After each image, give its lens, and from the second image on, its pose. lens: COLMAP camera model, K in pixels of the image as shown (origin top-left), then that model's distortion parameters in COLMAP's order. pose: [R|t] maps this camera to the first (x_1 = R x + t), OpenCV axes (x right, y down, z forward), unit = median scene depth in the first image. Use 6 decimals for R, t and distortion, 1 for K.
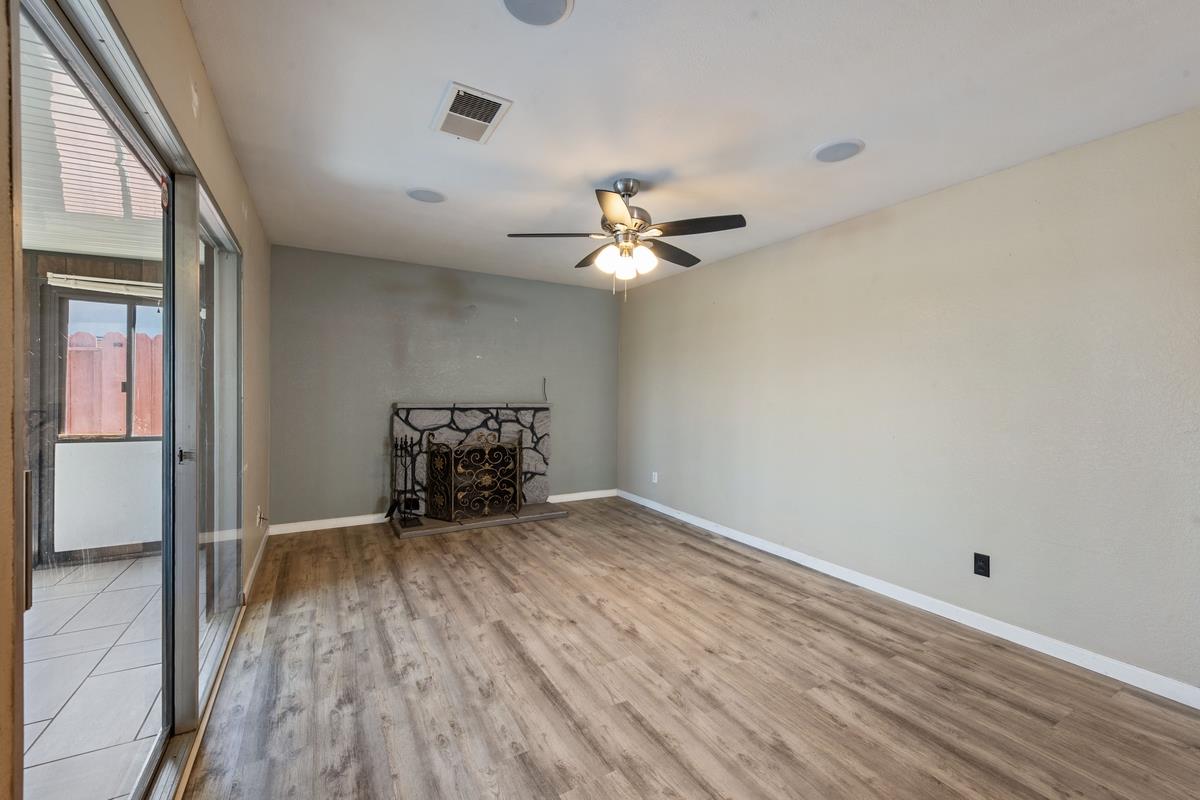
lens RADIAL K [[501.0, 0, 606.2], [0, 501.0, 395.7], [0, 0, 1]] dist [0.006124, -0.000922]
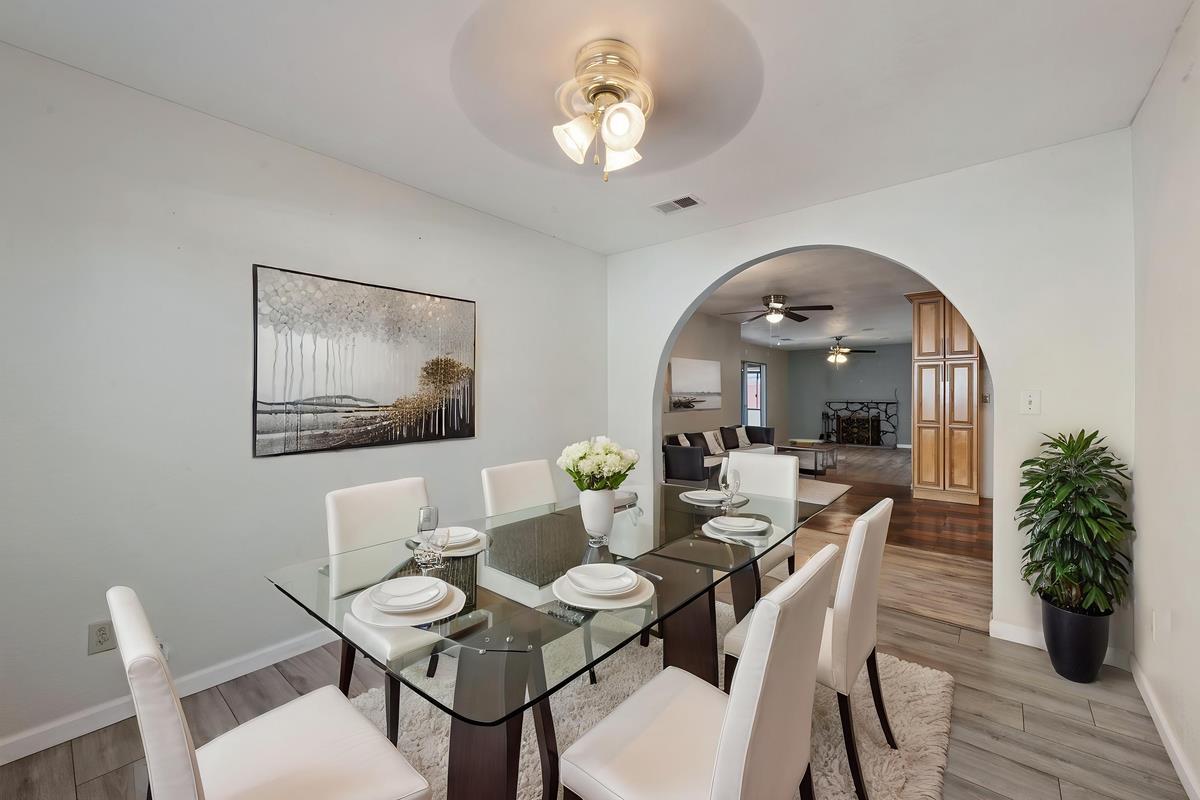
lens RADIAL K [[474.9, 0, 609.0], [0, 474.9, 392.8], [0, 0, 1]] dist [0.011554, -0.002183]
pose [[0.372302, -0.020257, -0.927890, 1.448055], [-0.001573, 0.999747, -0.022456, 0.032385], [0.928110, 0.009820, 0.372176, -0.999829]]
